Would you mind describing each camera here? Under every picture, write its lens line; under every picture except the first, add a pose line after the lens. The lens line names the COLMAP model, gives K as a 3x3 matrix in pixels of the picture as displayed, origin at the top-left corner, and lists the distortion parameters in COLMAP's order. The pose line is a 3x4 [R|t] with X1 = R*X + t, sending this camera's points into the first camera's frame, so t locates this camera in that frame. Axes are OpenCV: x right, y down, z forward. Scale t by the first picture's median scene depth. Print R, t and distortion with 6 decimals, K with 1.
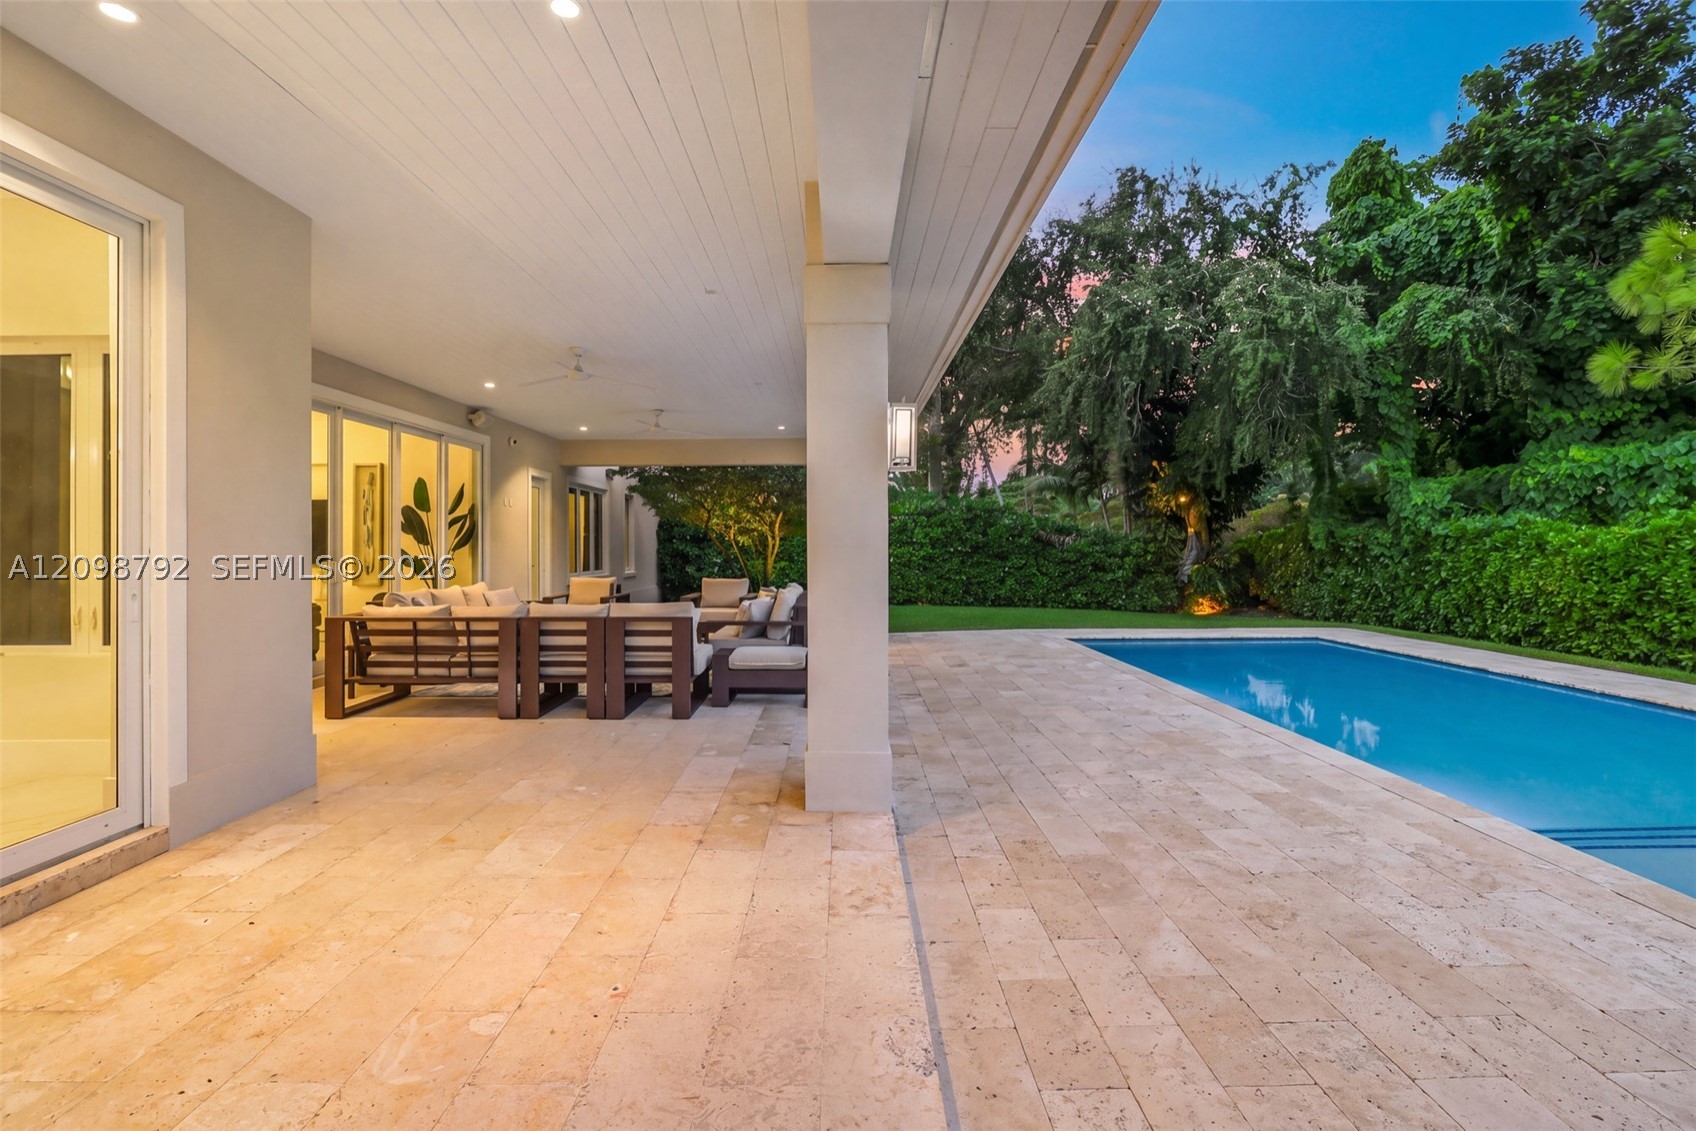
lens RADIAL K [[773.1, 0, 852.4], [0, 773.1, 555.2], [0, 0, 1]] dist [0.011930, 0.000099]
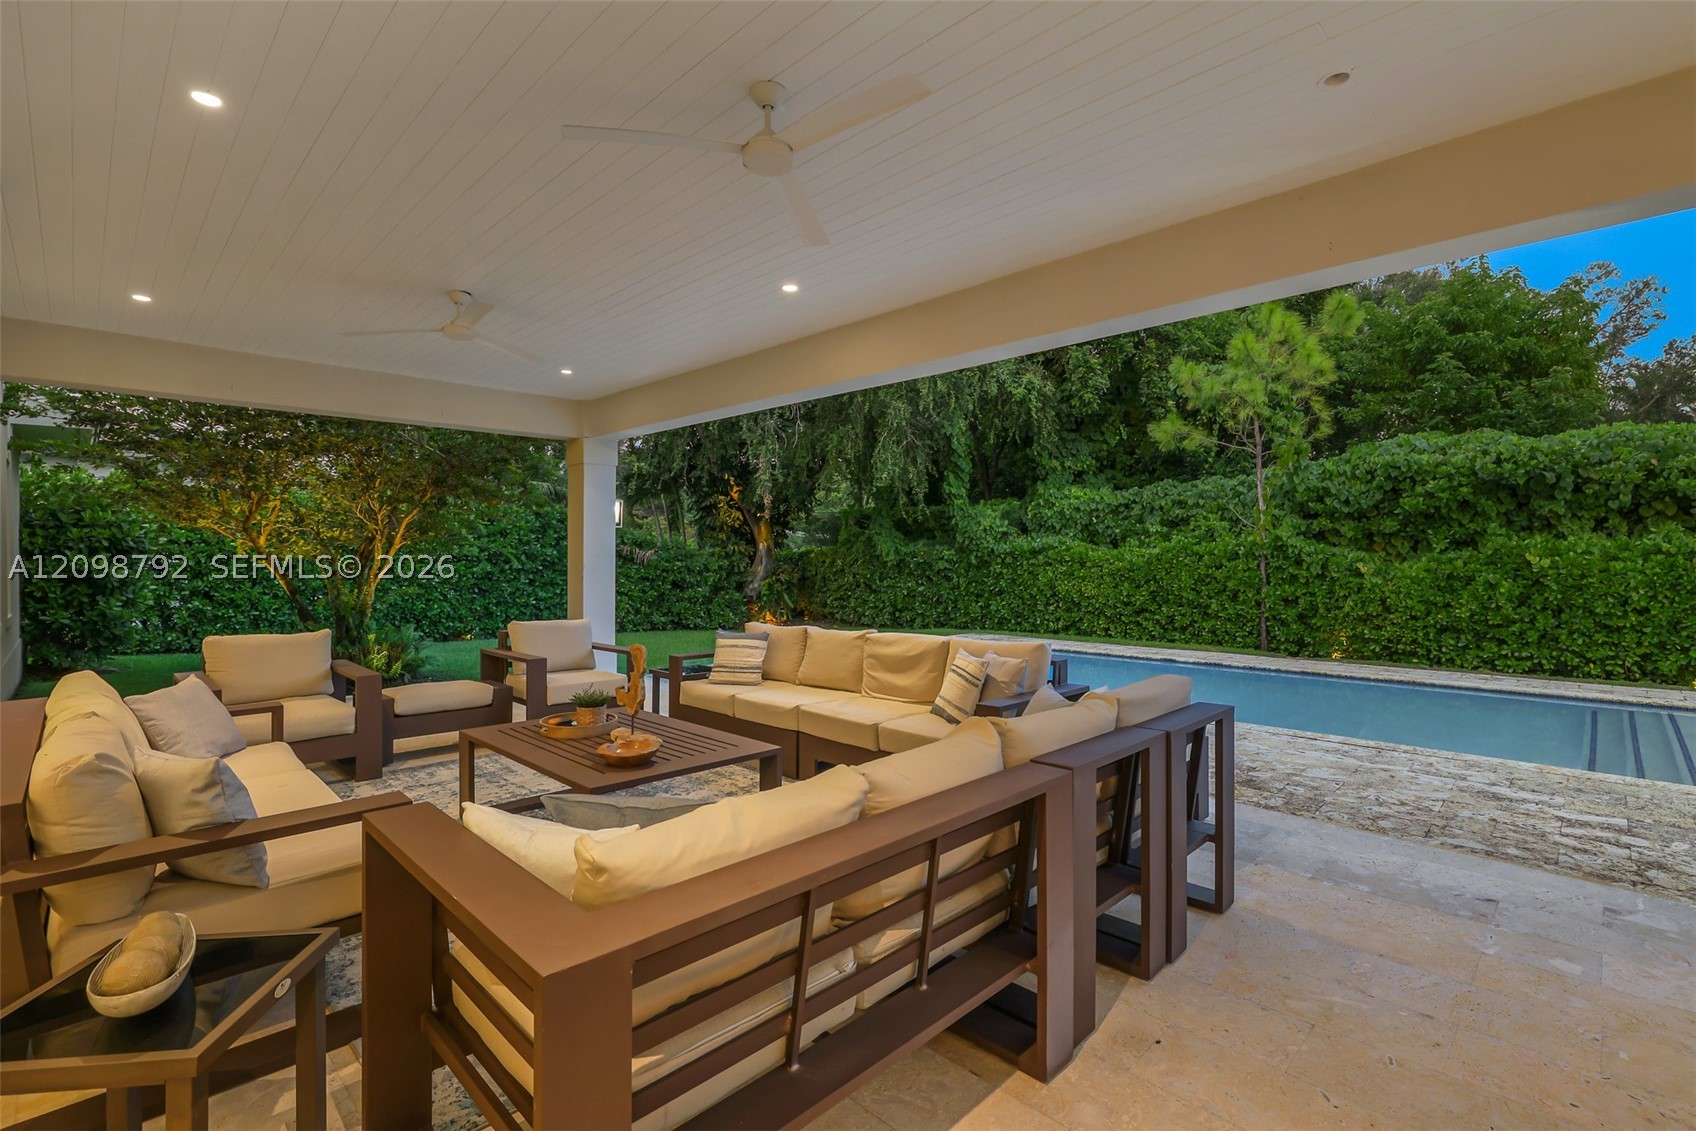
lens RADIAL K [[773.1, 0, 846.2], [0, 773.1, 562.7], [0, 0, 1]] dist [0.011930, 0.000099]
pose [[0.714136, -0.002182, 0.700004, -0.271929], [0.009329, 0.999936, -0.006400, -0.003976], [-0.699945, 0.011100, 0.714110, 0.297454]]
